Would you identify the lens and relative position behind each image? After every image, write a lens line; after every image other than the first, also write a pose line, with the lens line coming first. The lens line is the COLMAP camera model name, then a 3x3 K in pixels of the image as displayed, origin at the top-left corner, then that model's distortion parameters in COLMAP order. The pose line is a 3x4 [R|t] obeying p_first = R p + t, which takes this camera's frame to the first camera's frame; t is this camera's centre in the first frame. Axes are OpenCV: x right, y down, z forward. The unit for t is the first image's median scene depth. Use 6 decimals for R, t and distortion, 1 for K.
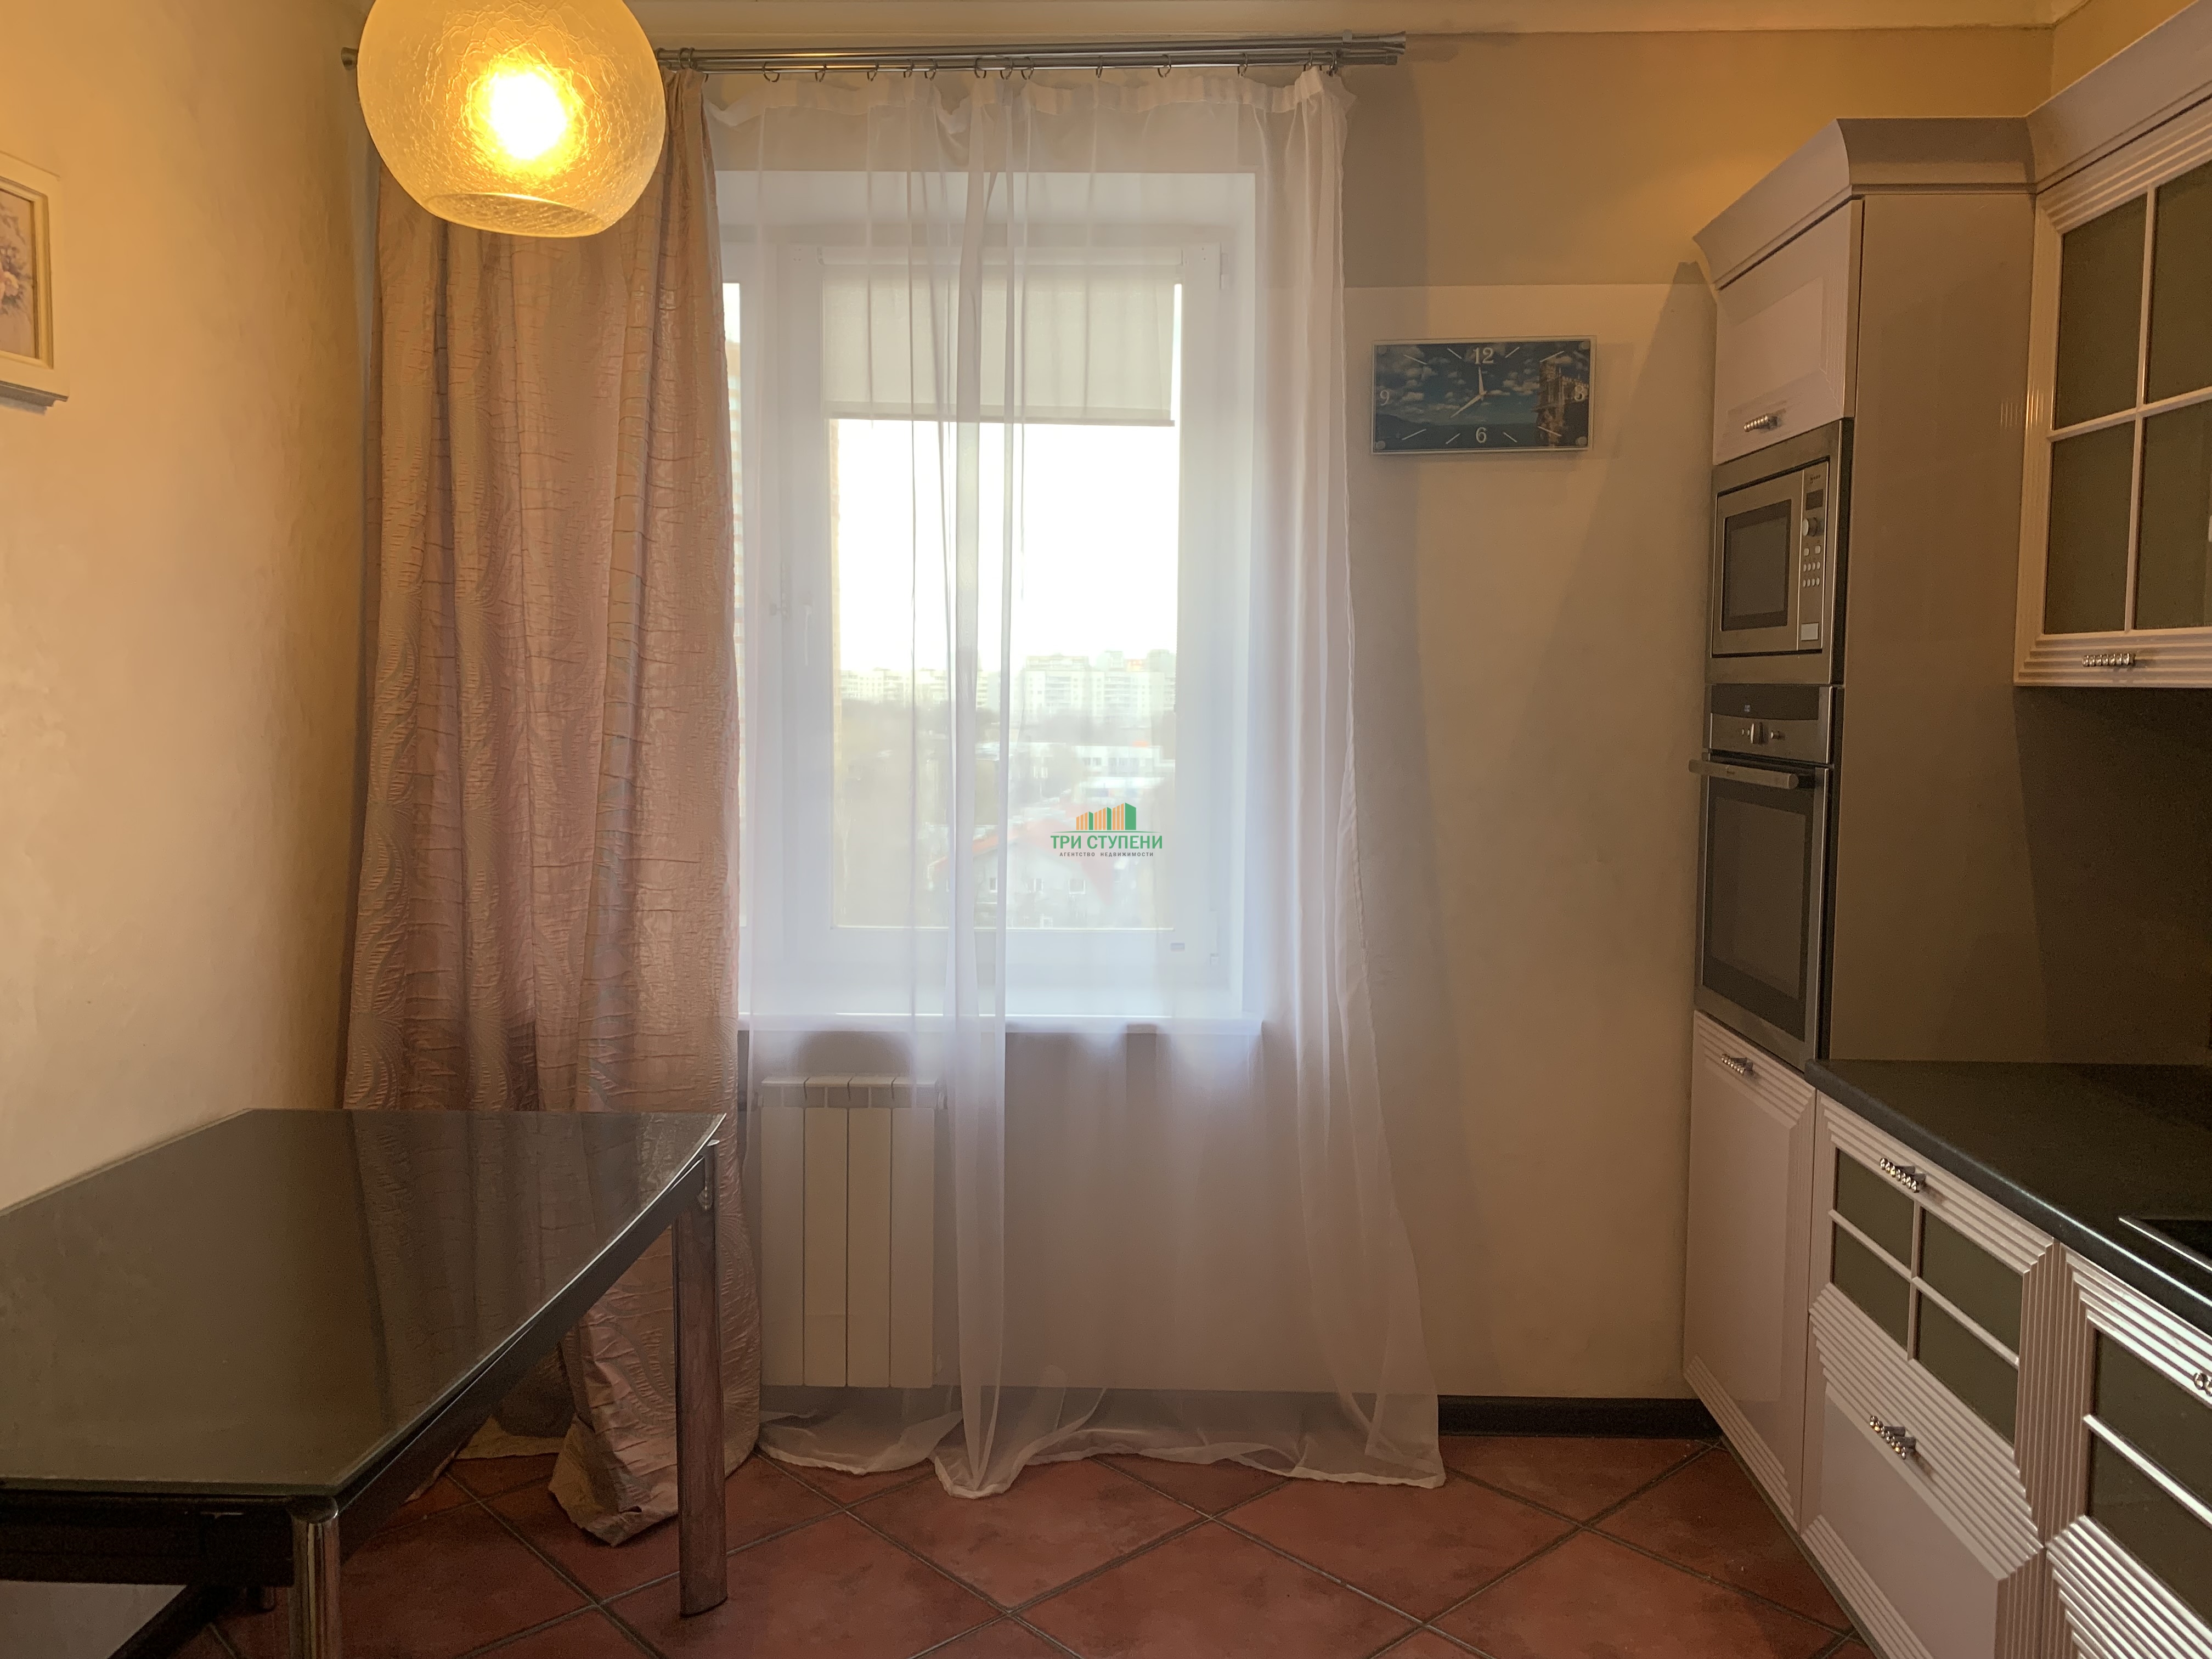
lens RADIAL K [[1718.7, 0, 1111.4], [0, 1718.7, 817.4], [0, 0, 1]] dist [0.047714, -0.045017]
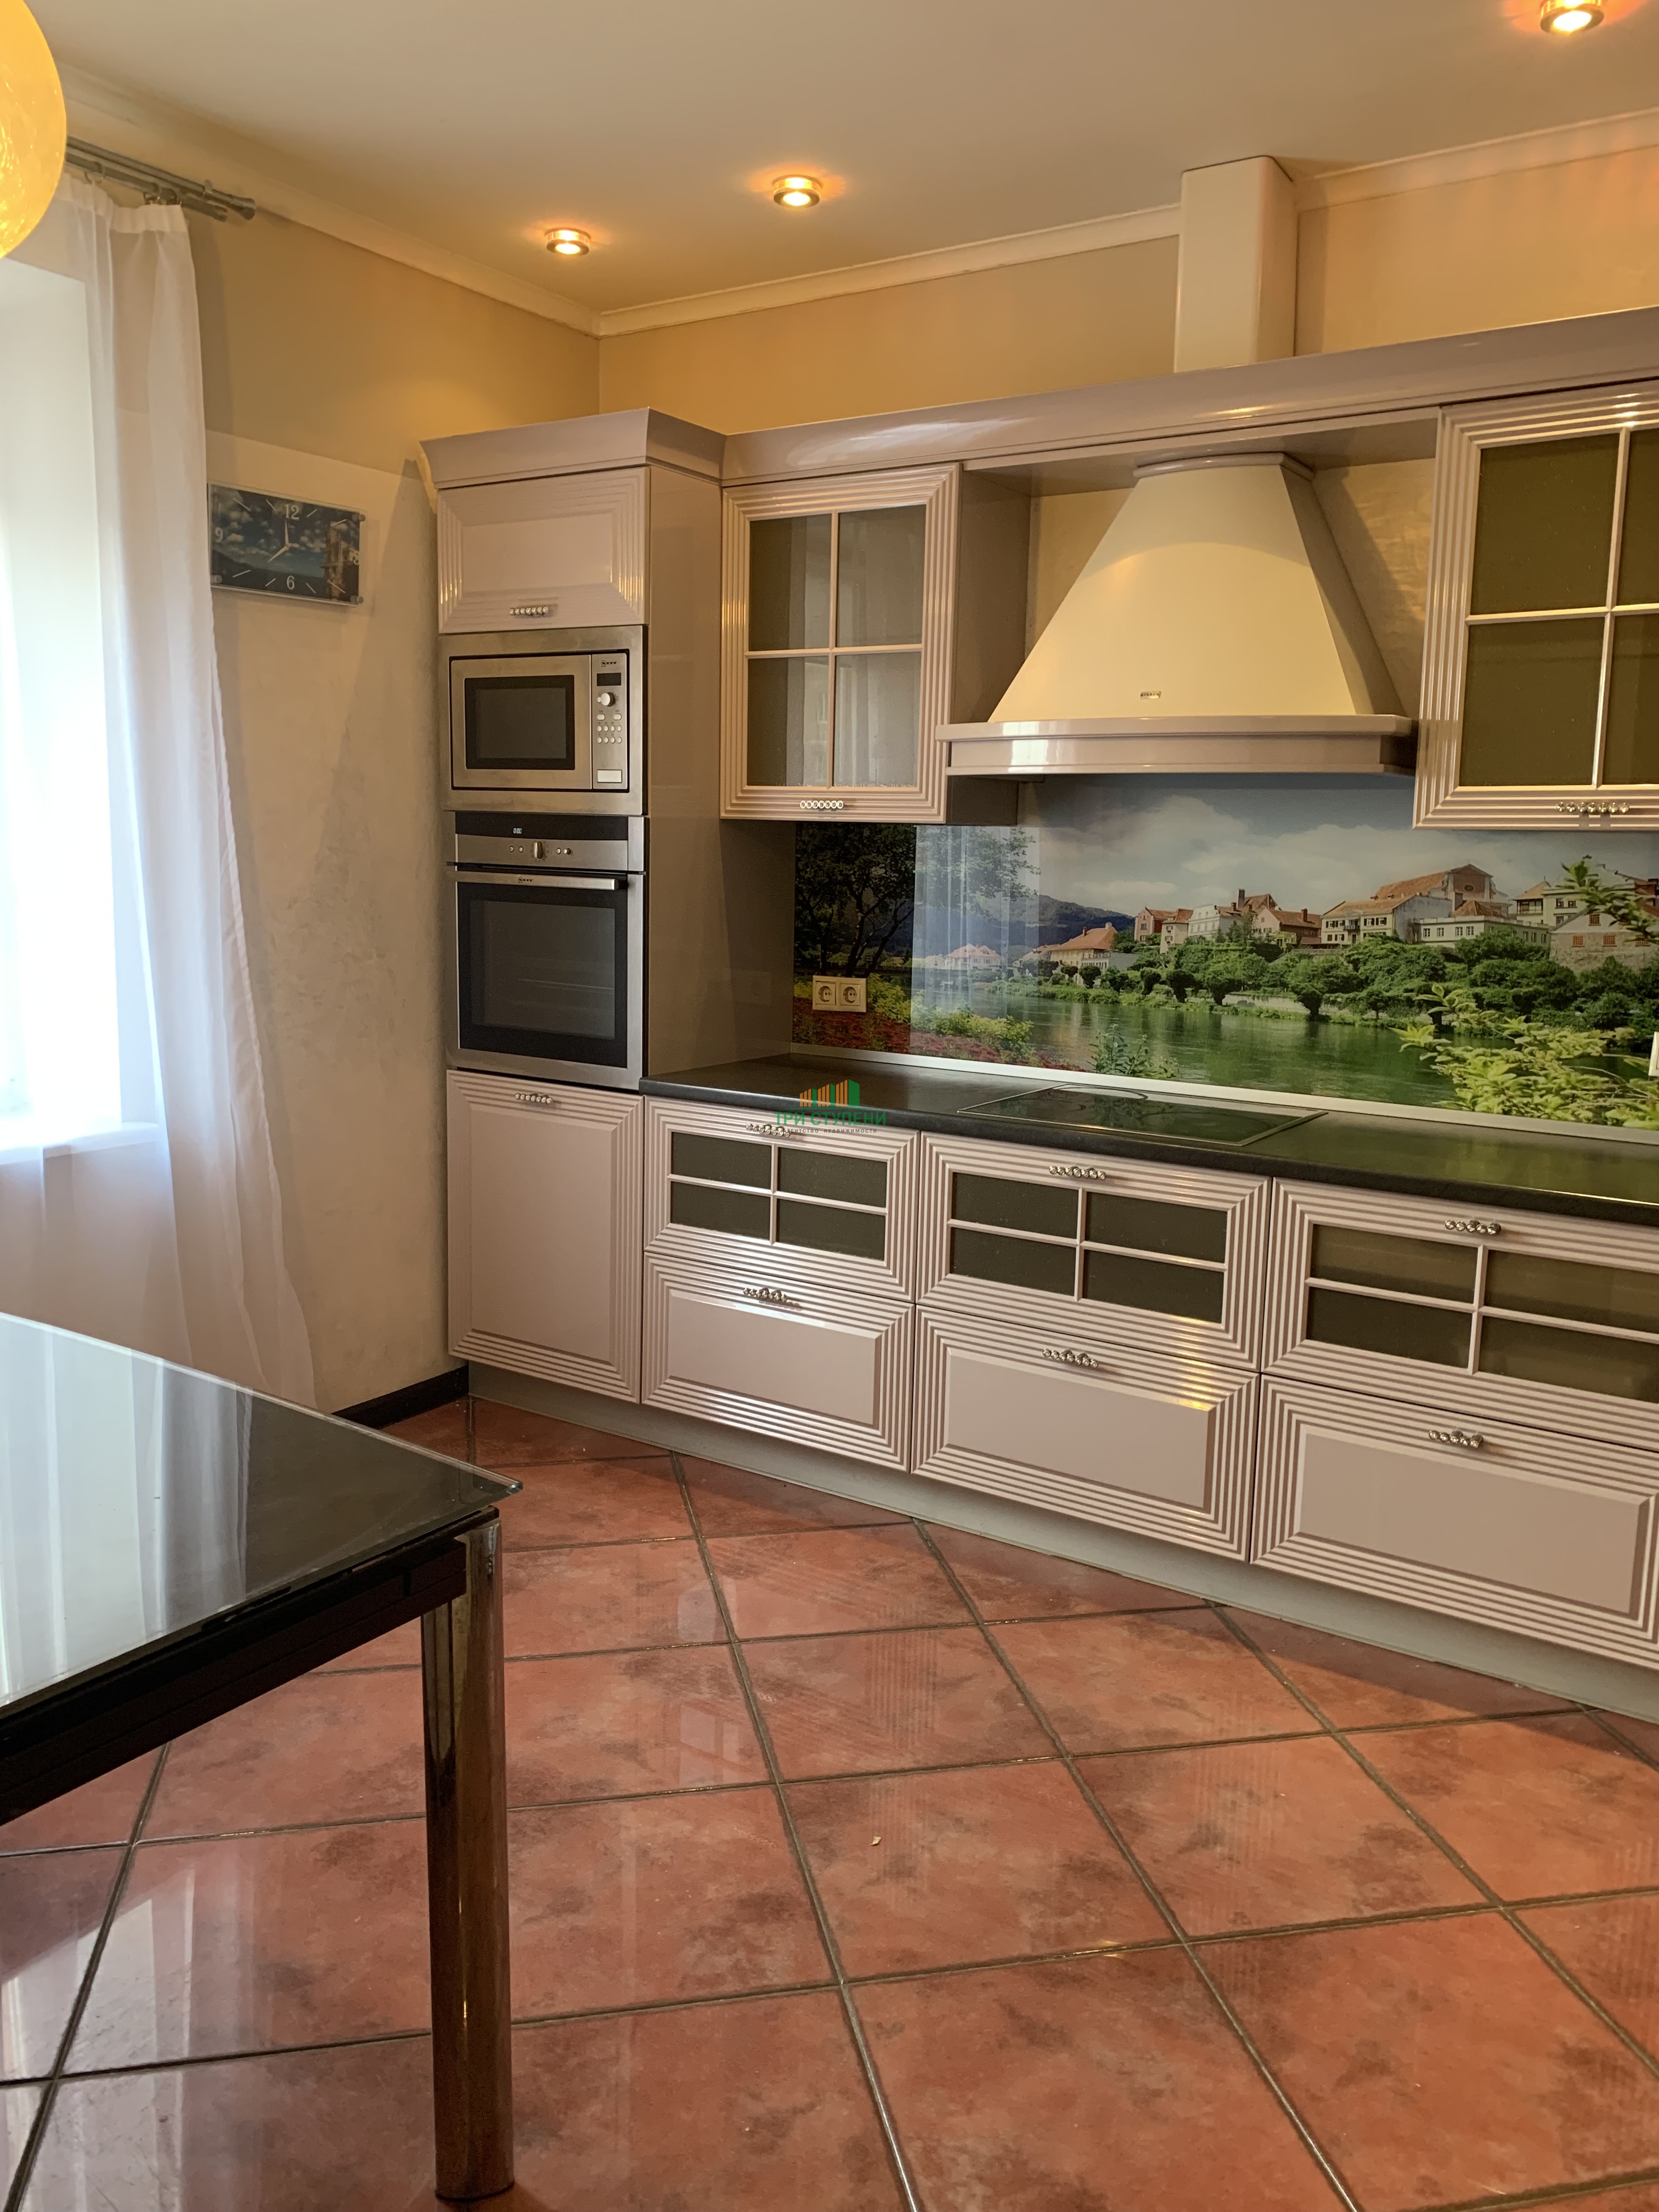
lens RADIAL K [[1718.7, 0, 826.9], [0, 1718.7, 1110.0], [0, 0, 1]] dist [0.047714, -0.045017]
pose [[0.530954, -0.126583, 0.837893, -0.596737], [0.044469, 0.991580, 0.121622, -0.001040], [-0.846233, -0.027315, 0.532112, 0.088774]]
